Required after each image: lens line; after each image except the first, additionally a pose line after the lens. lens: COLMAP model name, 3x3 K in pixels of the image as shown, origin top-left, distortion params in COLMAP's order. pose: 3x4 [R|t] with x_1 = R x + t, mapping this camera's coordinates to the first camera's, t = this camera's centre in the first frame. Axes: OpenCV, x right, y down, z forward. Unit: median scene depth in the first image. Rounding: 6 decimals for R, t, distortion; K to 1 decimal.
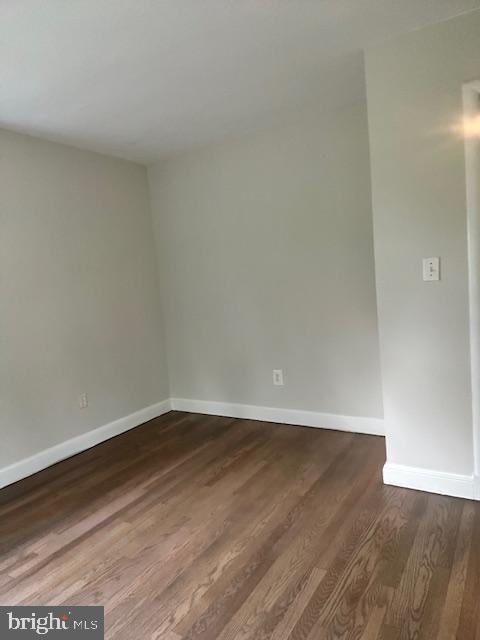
lens RADIAL K [[479.3, 0, 240.0], [0, 479.3, 320.0], [0, 0, 1]] dist [0.045331, -0.104110]
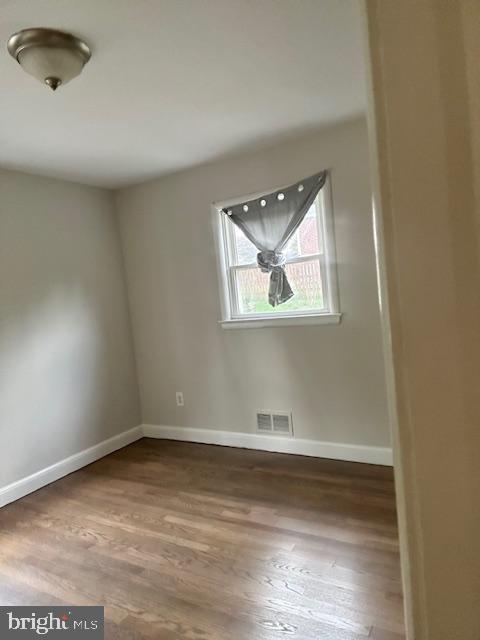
lens RADIAL K [[479.3, 0, 240.0], [0, 479.3, 320.0], [0, 0, 1]] dist [0.045331, -0.104110]
pose [[-0.026655, 0.171208, -0.984874, 0.706713], [0.000421, 0.985226, 0.171258, -0.197222], [0.999645, 0.004151, -0.026333, 1.071791]]
